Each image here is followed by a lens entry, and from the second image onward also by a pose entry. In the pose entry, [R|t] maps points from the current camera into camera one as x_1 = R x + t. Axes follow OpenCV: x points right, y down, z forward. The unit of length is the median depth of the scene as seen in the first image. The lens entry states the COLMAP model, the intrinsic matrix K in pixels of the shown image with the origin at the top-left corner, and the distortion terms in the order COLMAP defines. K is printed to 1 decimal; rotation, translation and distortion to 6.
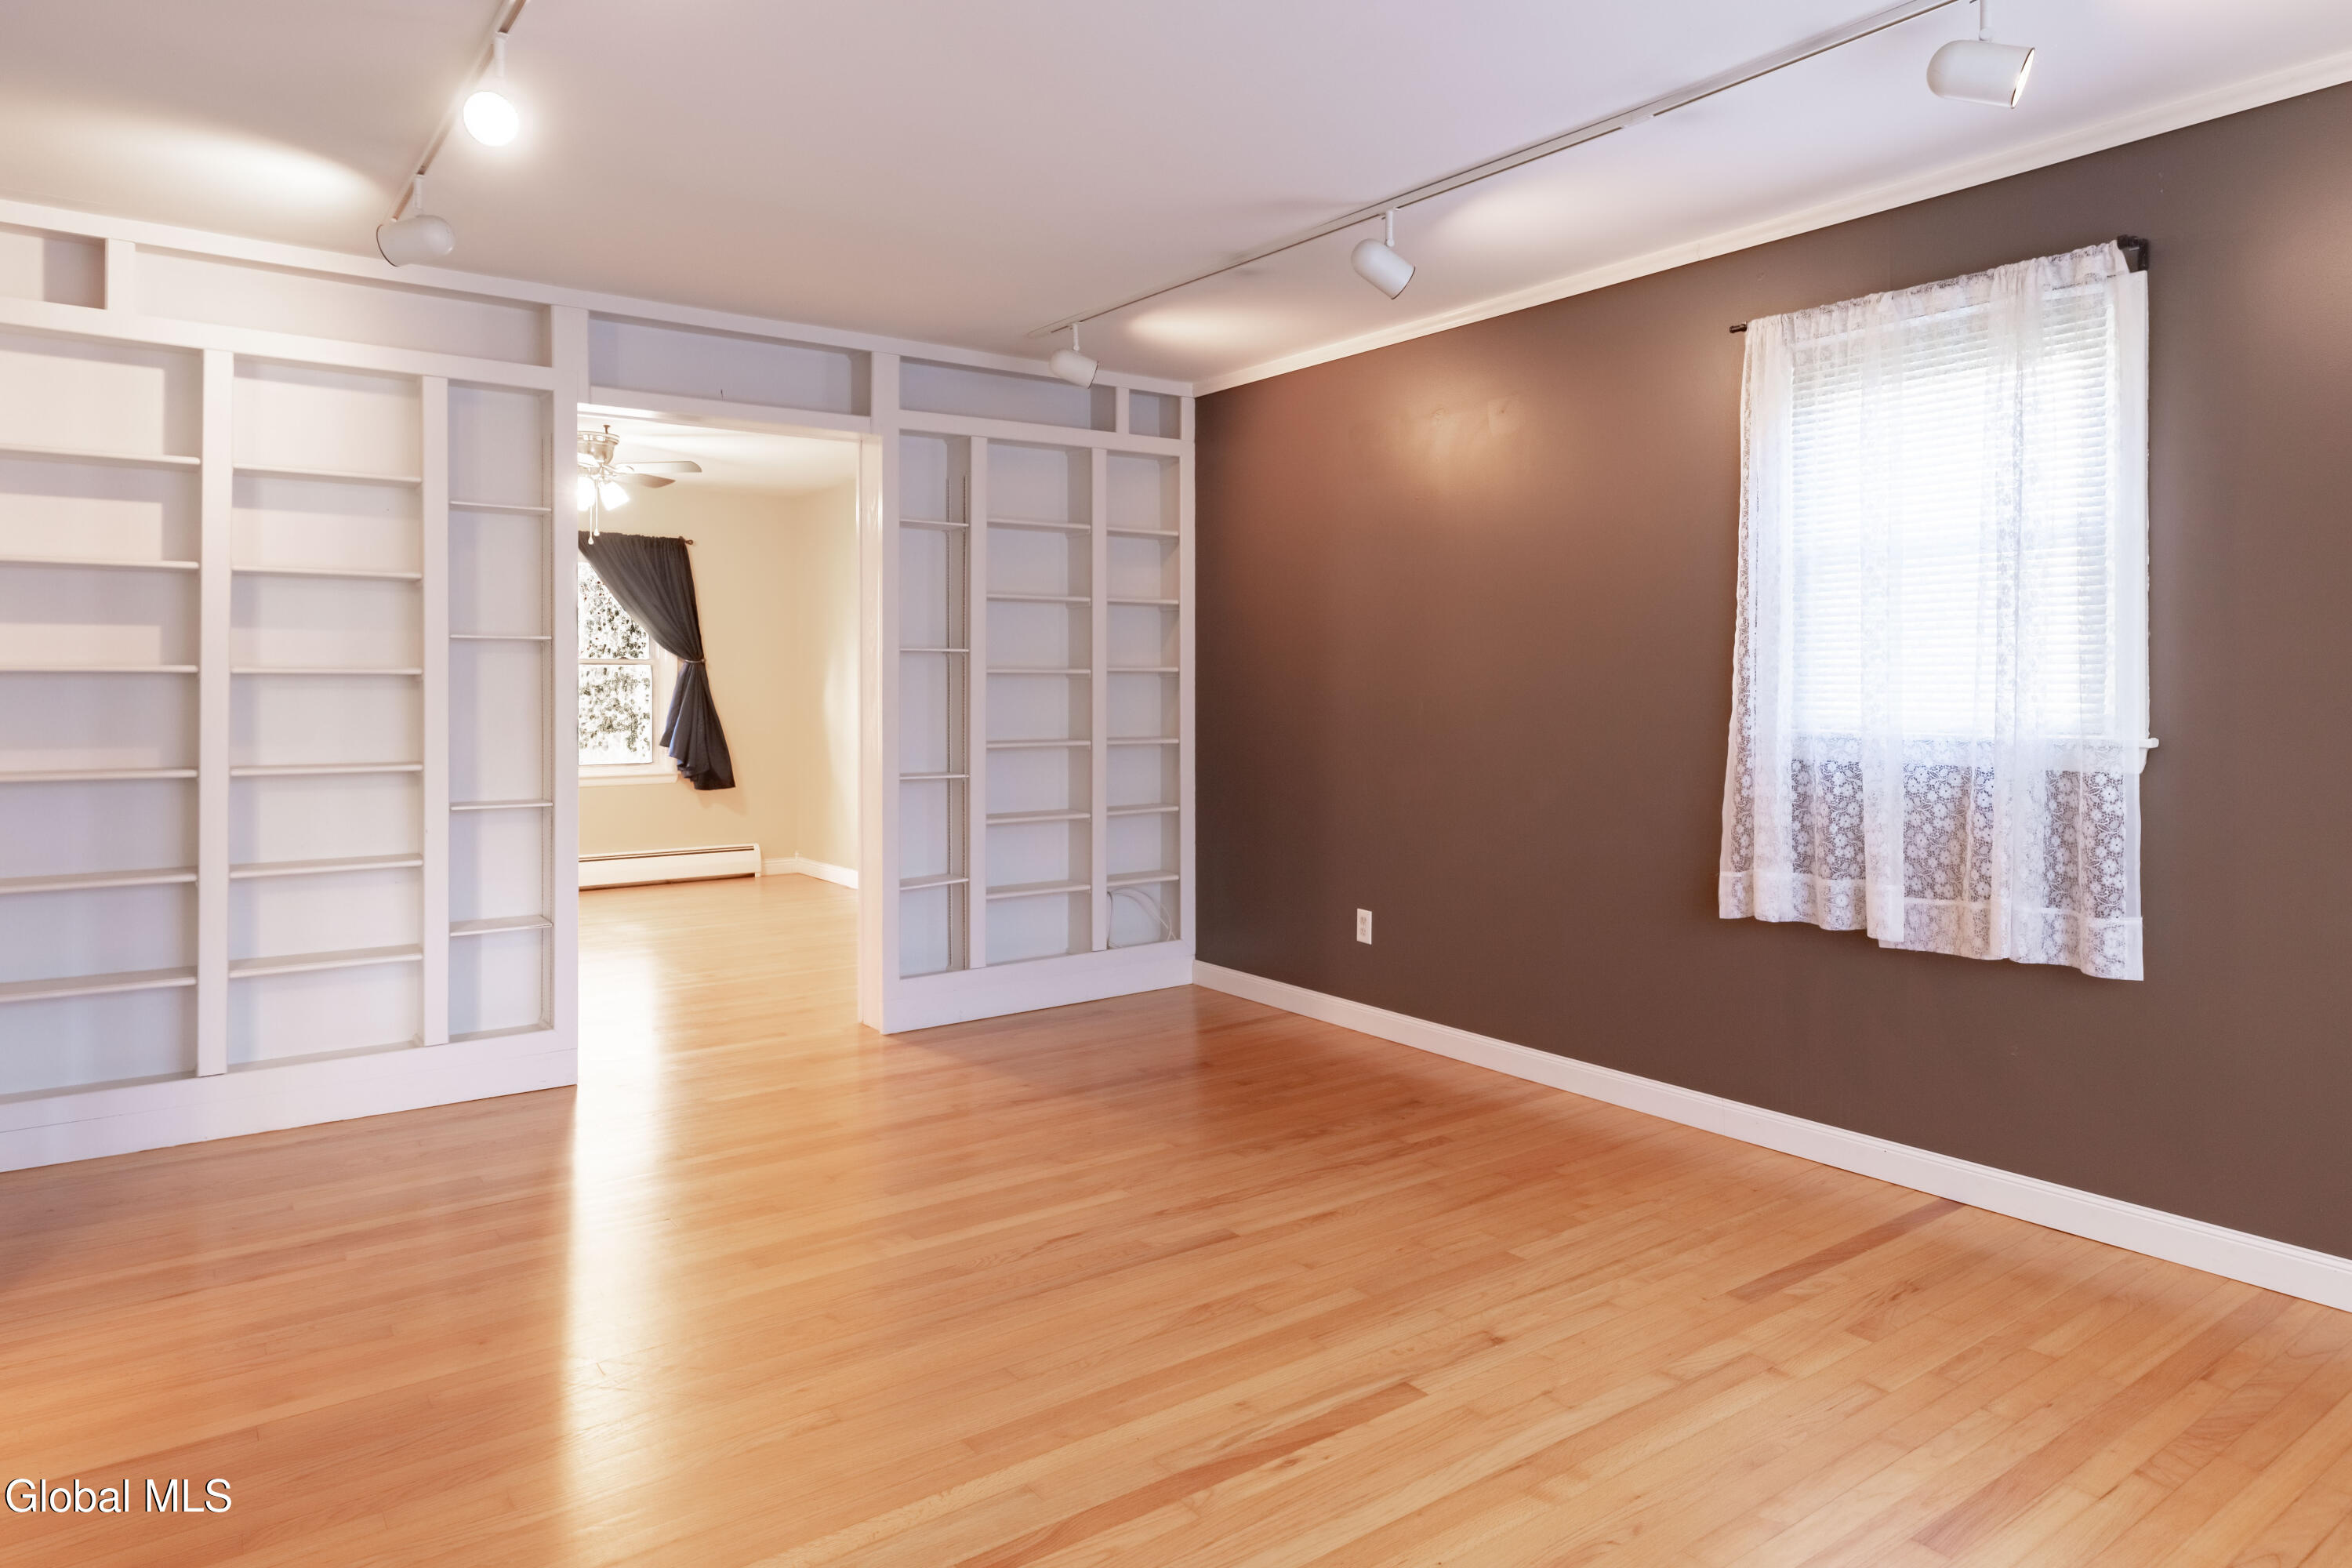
lens RADIAL K [[1404.2, 0, 1181.3], [0, 1404.2, 680.7], [0, 0, 1]] dist [0.003393, 0.001737]
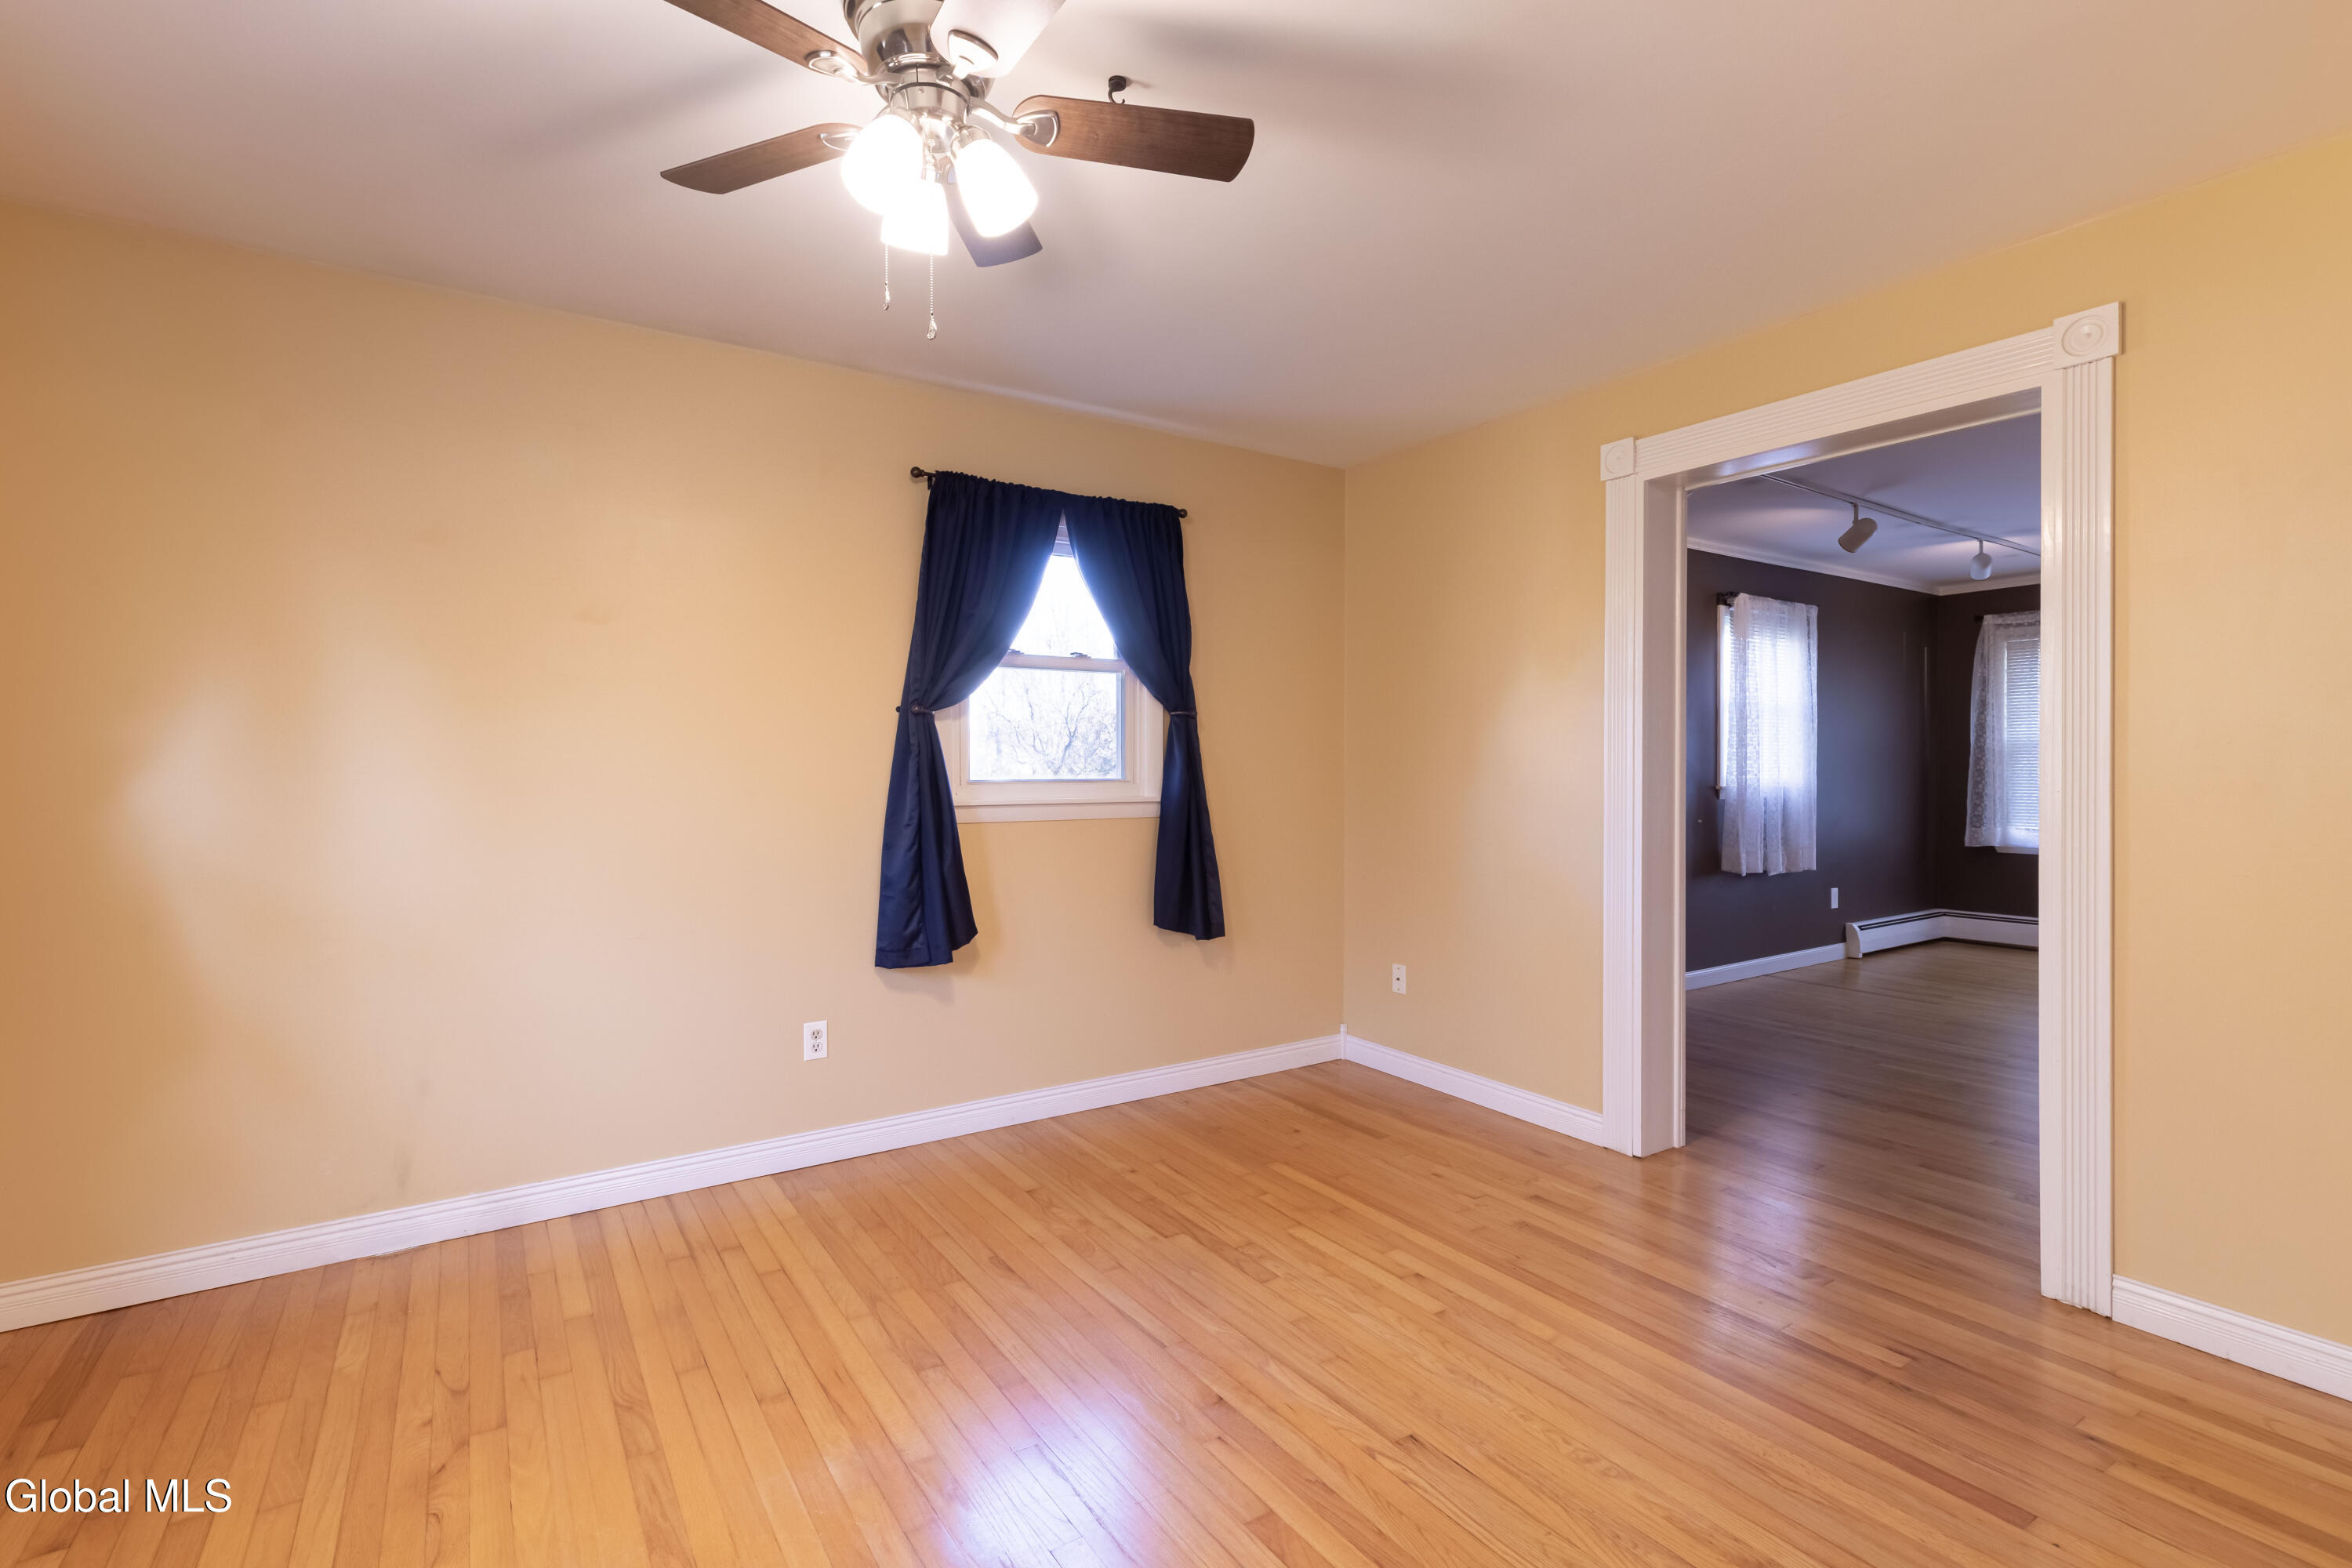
lens RADIAL K [[1067.9, 0, 1141.3], [0, 1067.9, 761.6], [0, 0, 1]] dist [-0.000758, -0.000228]
pose [[0.069961, -0.000029, 0.997550, -1.404405], [-0.004471, 0.999990, 0.000343, 0.001559], [-0.997540, -0.004484, 0.069960, 1.986094]]
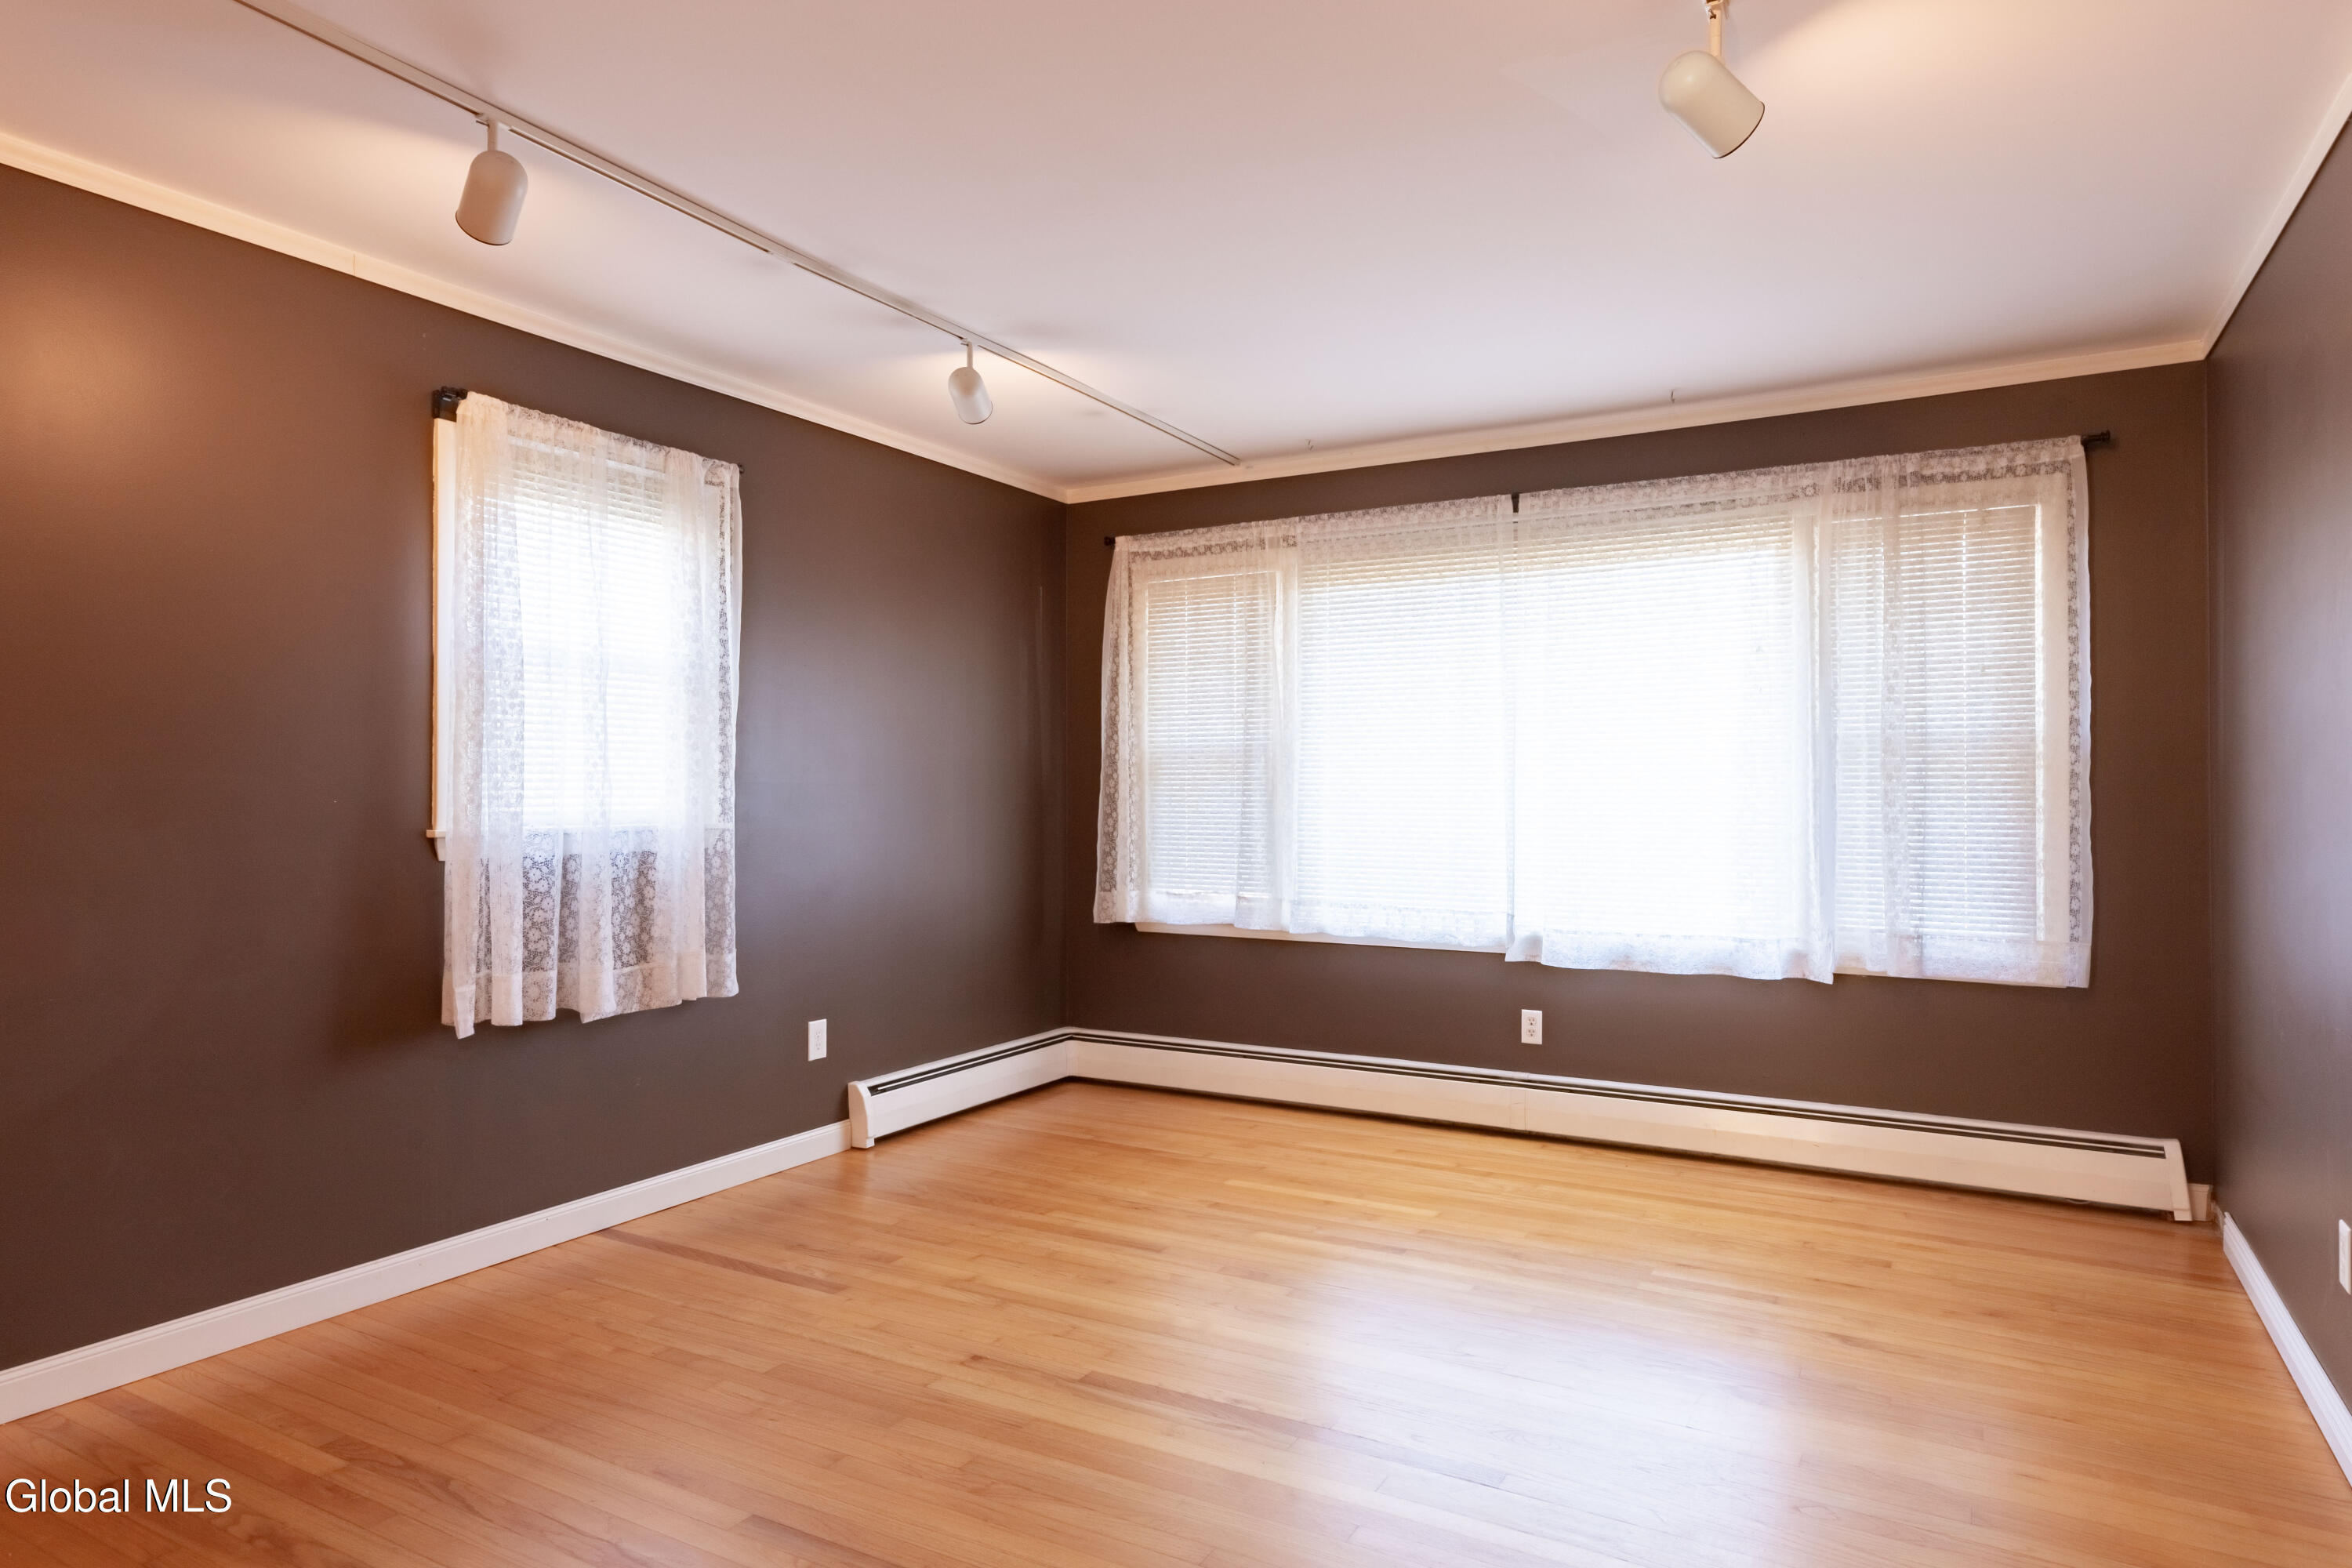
lens RADIAL K [[1384.7, 0, 1176.0], [0, 1384.7, 784.0], [0, 0, 1]] dist [0.000796, 0.000395]
pose [[-0.402583, 0.004425, 0.915373, -0.696077], [-0.004443, 0.999967, -0.006787, 0.009232], [-0.915373, -0.006799, -0.402550, 1.046574]]
